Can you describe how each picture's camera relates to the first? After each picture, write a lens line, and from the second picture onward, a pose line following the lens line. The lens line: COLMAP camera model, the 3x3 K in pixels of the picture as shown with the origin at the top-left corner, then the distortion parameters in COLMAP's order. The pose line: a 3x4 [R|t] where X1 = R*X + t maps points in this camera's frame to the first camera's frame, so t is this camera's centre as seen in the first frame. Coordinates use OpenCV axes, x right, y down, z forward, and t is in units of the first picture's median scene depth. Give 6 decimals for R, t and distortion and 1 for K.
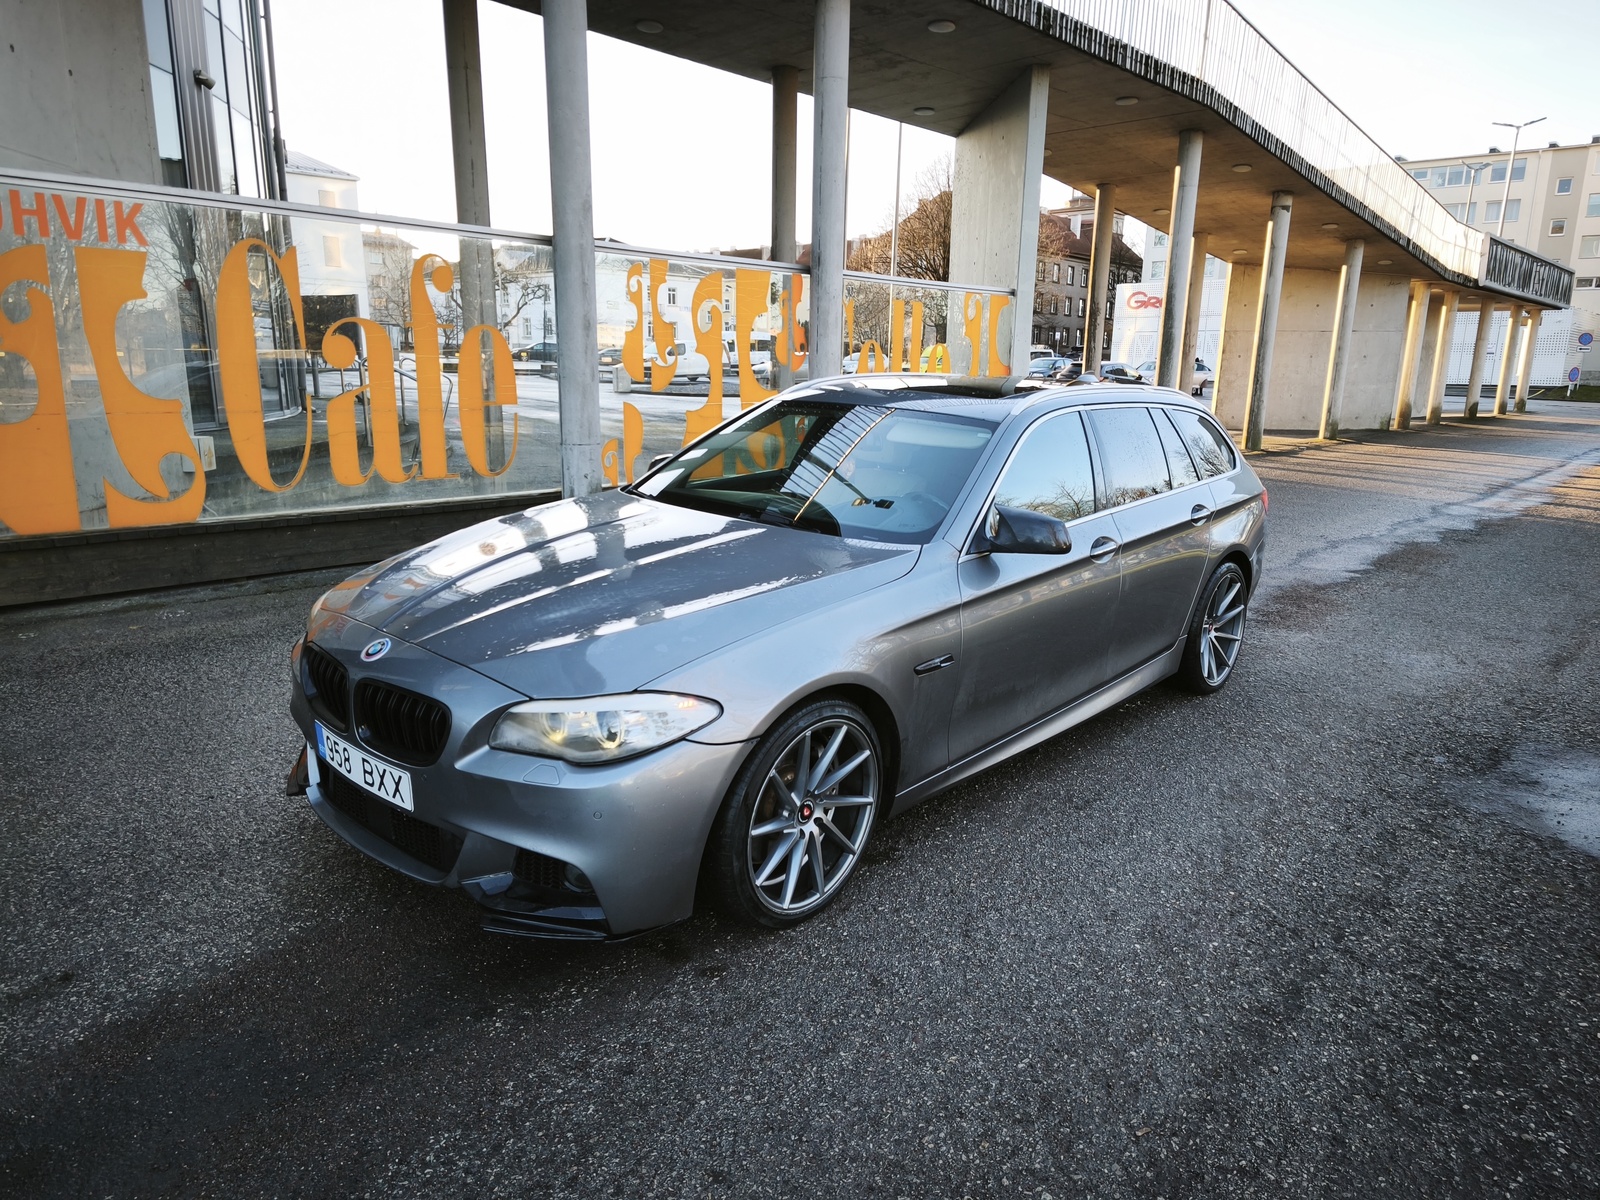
lens RADIAL K [[1038.8, 0, 798.3], [0, 1038.8, 581.6], [0, 0, 1]] dist [0.098370, -0.081747]
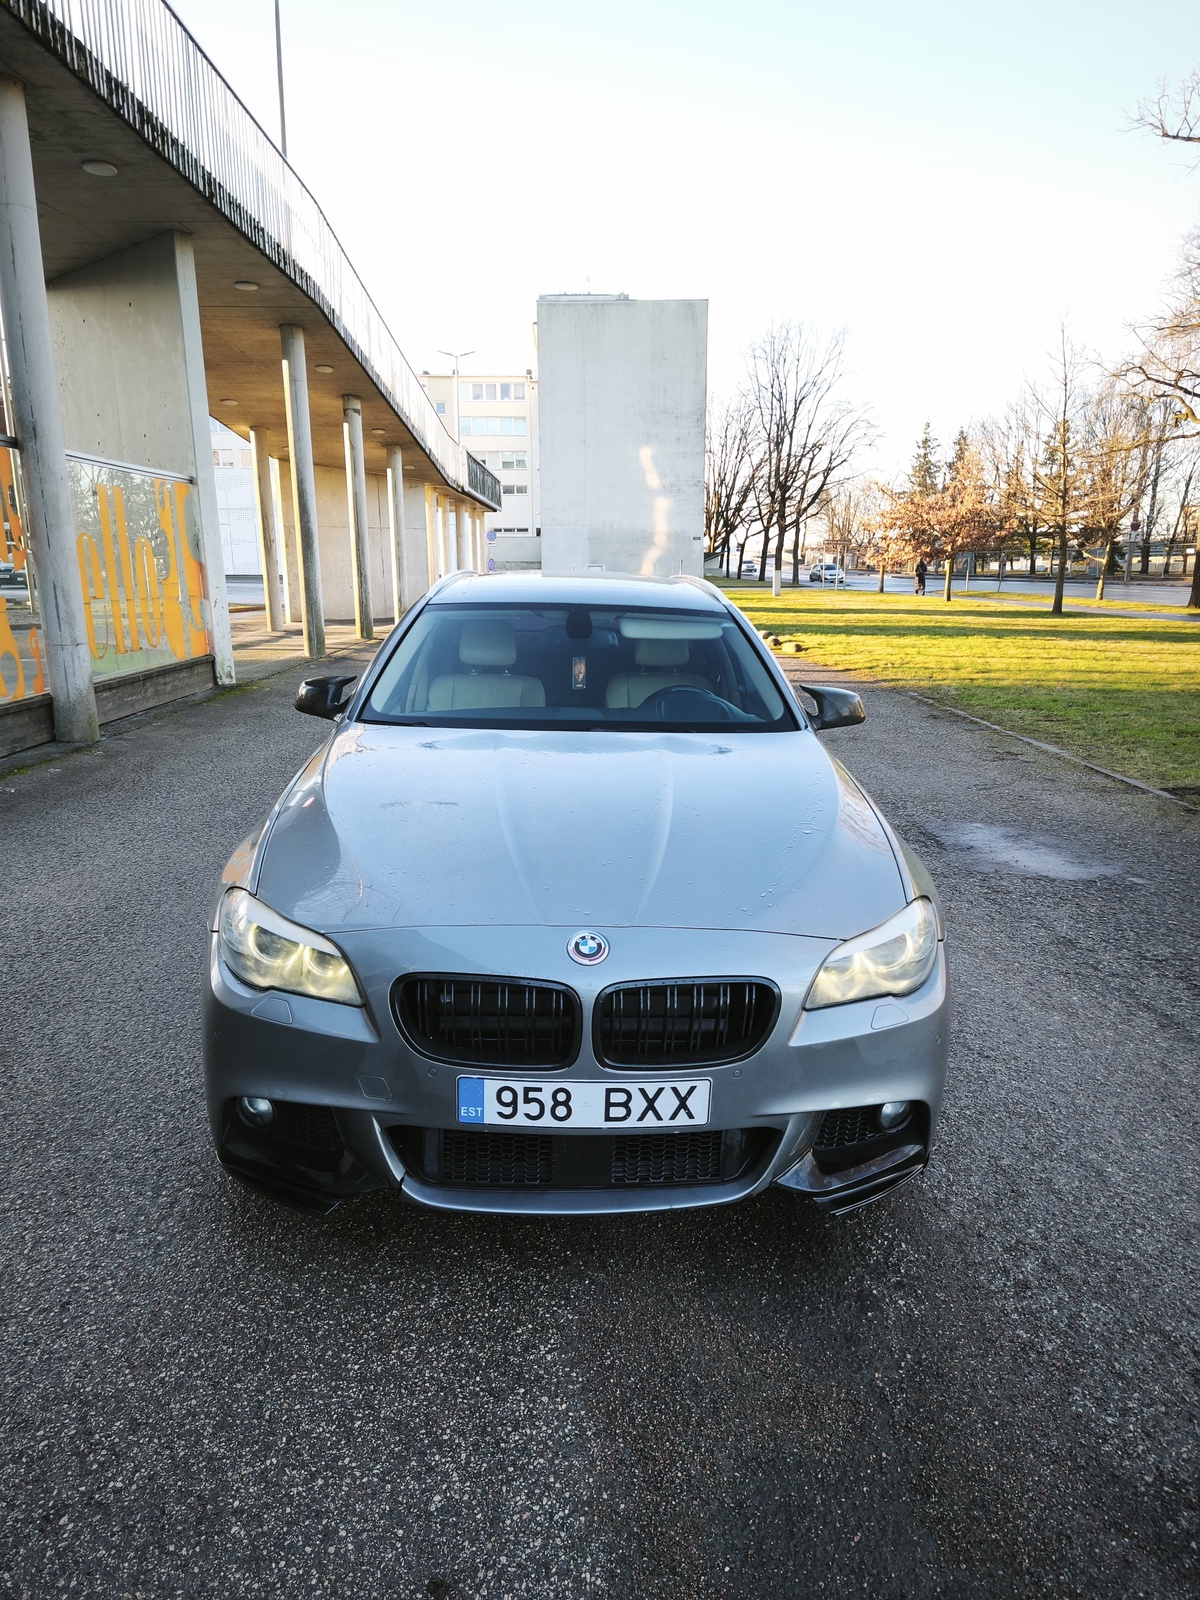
lens RADIAL K [[1038.8, 0, 610.4], [0, 1038.8, 792.6], [0, 0, 1]] dist [0.098370, -0.081747]
pose [[0.724884, -0.170157, 0.667525, -0.131217], [0.159438, 0.984143, 0.077727, -0.015616], [-0.670166, 0.050086, 0.740519, 0.062155]]
